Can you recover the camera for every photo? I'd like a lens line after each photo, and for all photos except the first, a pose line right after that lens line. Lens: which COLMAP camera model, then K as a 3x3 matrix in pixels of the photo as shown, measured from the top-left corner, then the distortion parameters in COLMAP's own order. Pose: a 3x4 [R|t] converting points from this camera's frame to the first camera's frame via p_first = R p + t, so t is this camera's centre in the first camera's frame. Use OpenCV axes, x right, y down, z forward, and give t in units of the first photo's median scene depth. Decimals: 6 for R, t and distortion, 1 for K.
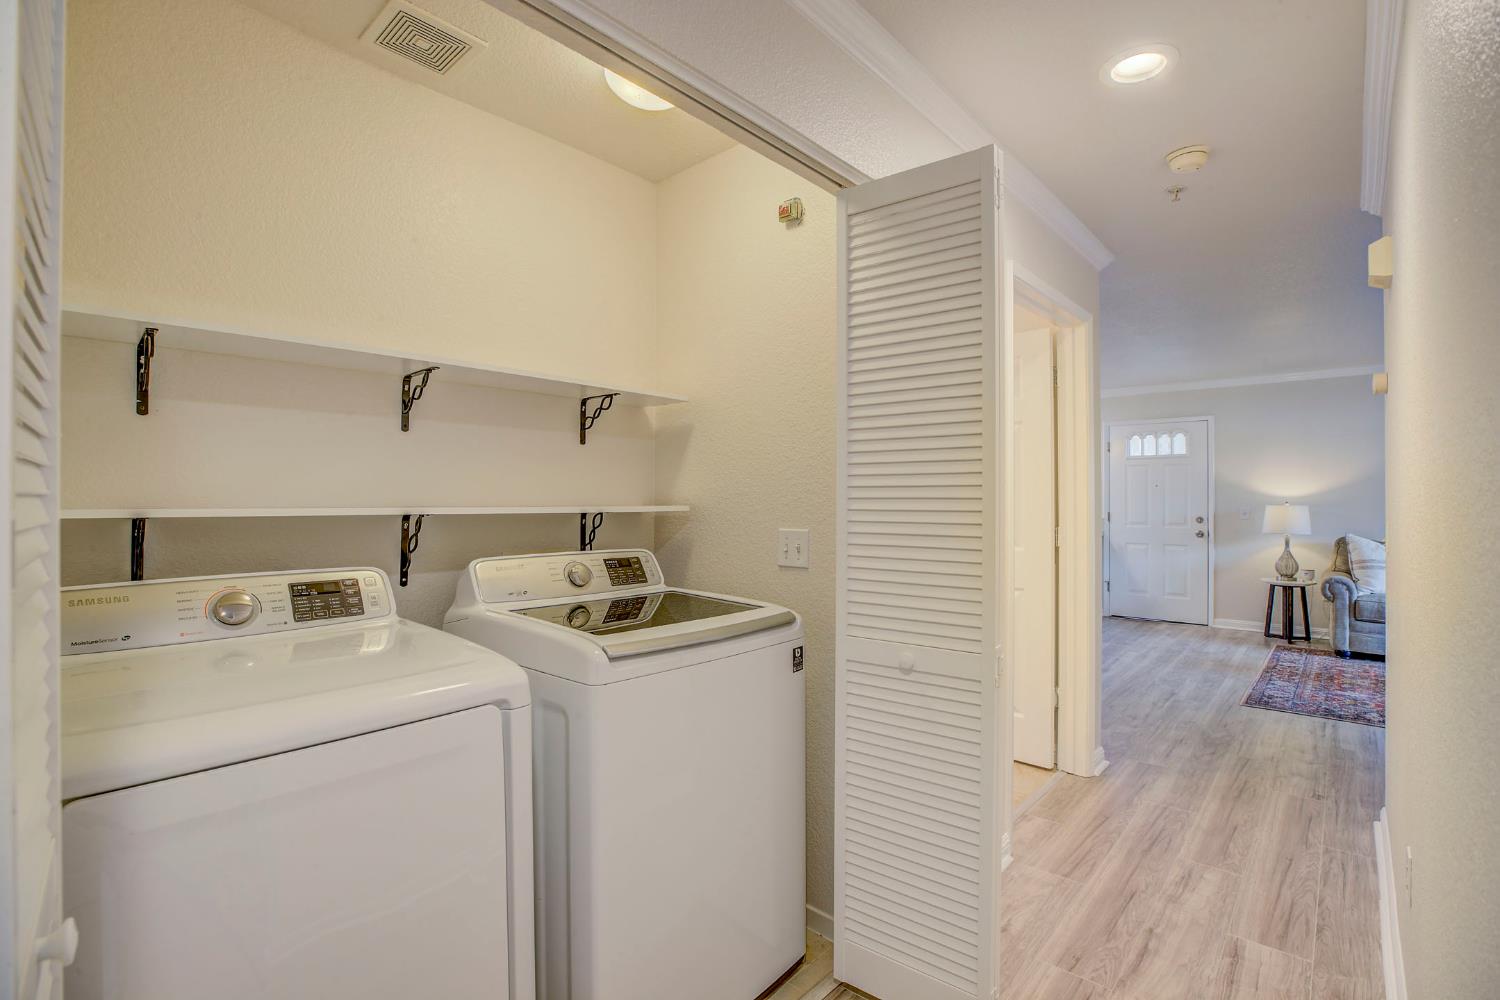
lens RADIAL K [[687.5, 0, 756.2], [0, 687.5, 495.2], [0, 0, 1]] dist [-0.041345, 0.011733]
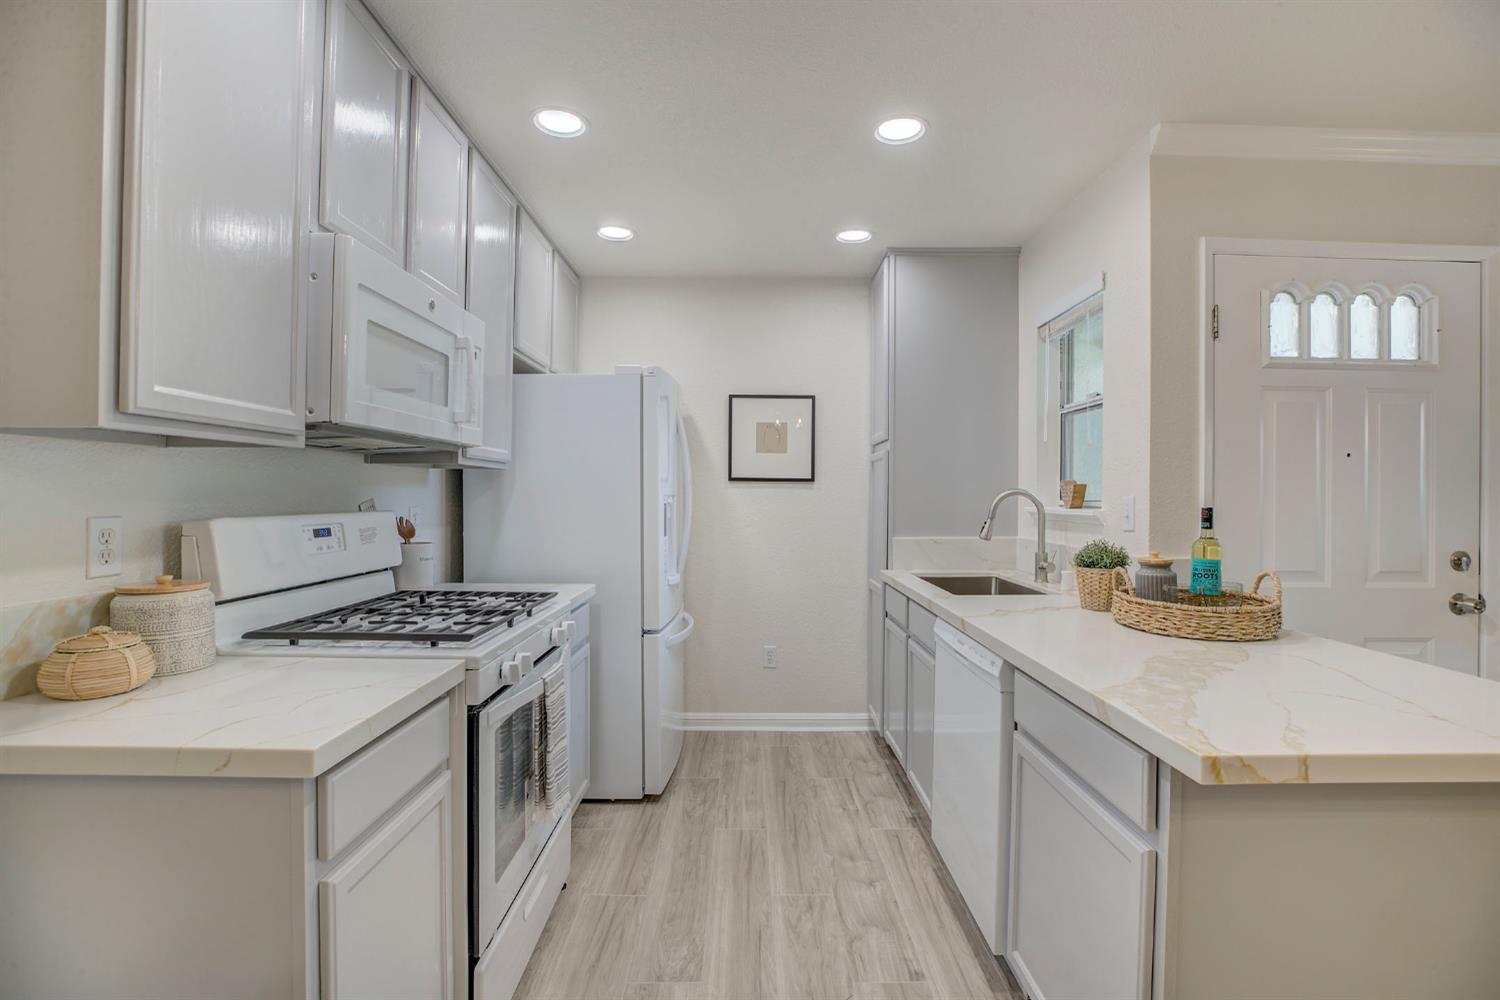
lens RADIAL K [[687.5, 0, 756.2], [0, 687.5, 495.2], [0, 0, 1]] dist [-0.041345, 0.011733]
pose [[0.741290, 0.004393, 0.671171, 0.179652], [-0.006848, 0.999976, 0.001019, 0.006539], [-0.671150, -0.005352, 0.741302, 0.968923]]
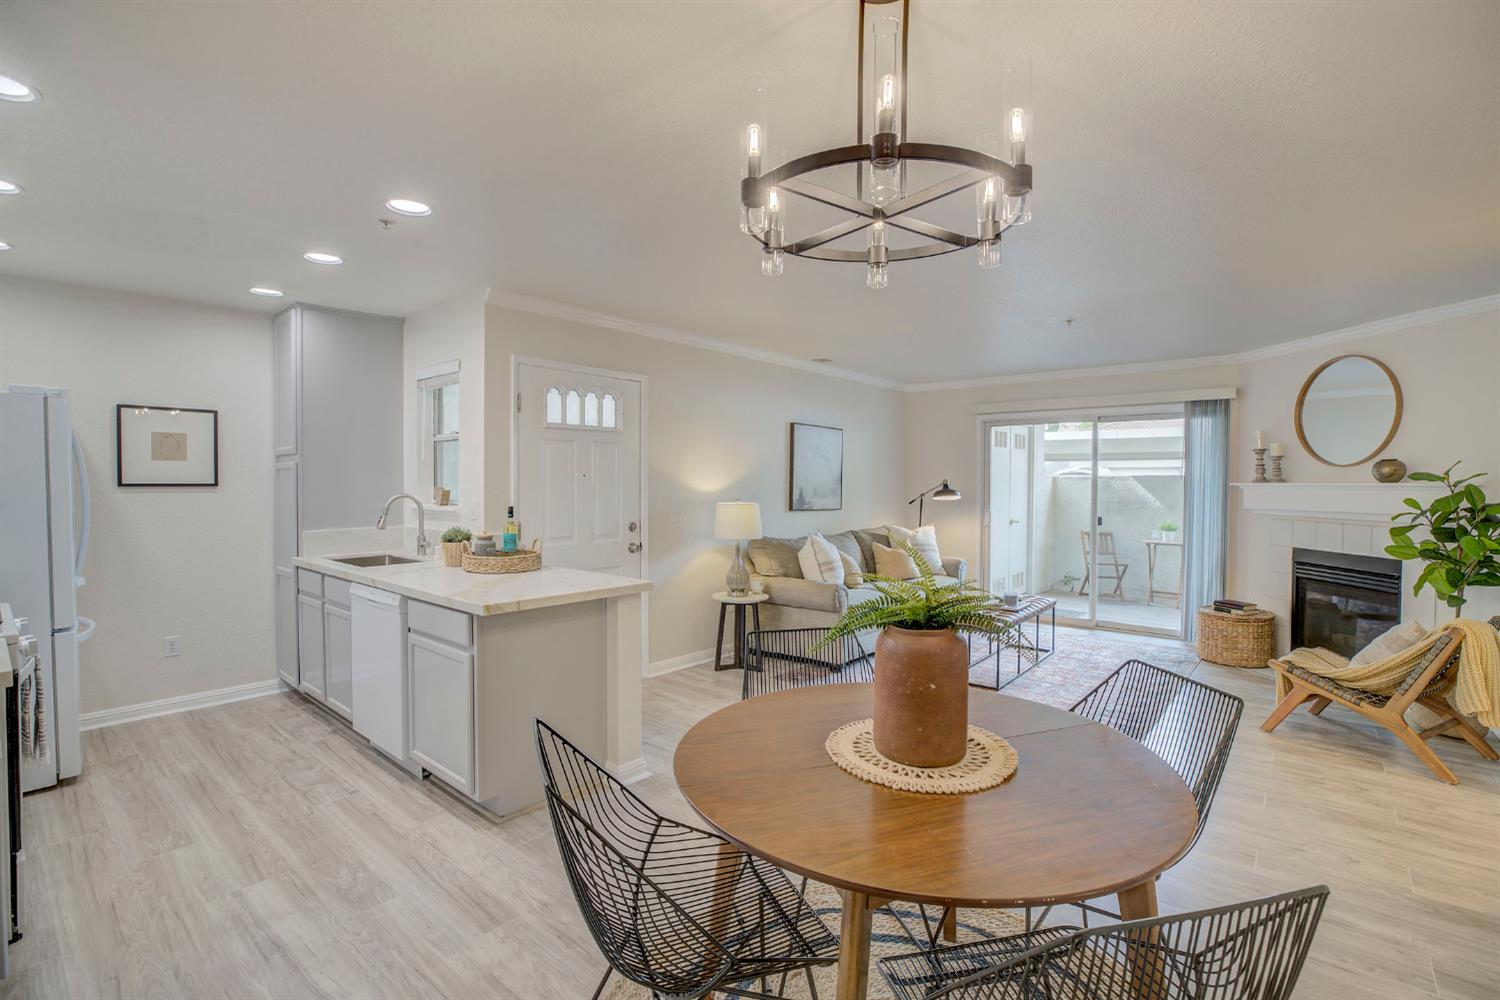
lens RADIAL K [[687.5, 0, 756.2], [0, 687.5, 495.2], [0, 0, 1]] dist [-0.041345, 0.011733]
pose [[-0.017388, -0.020979, 0.999629, -0.031277], [-0.002555, 0.999778, 0.020937, -0.009551], [-0.999846, -0.002190, -0.017438, 0.869063]]
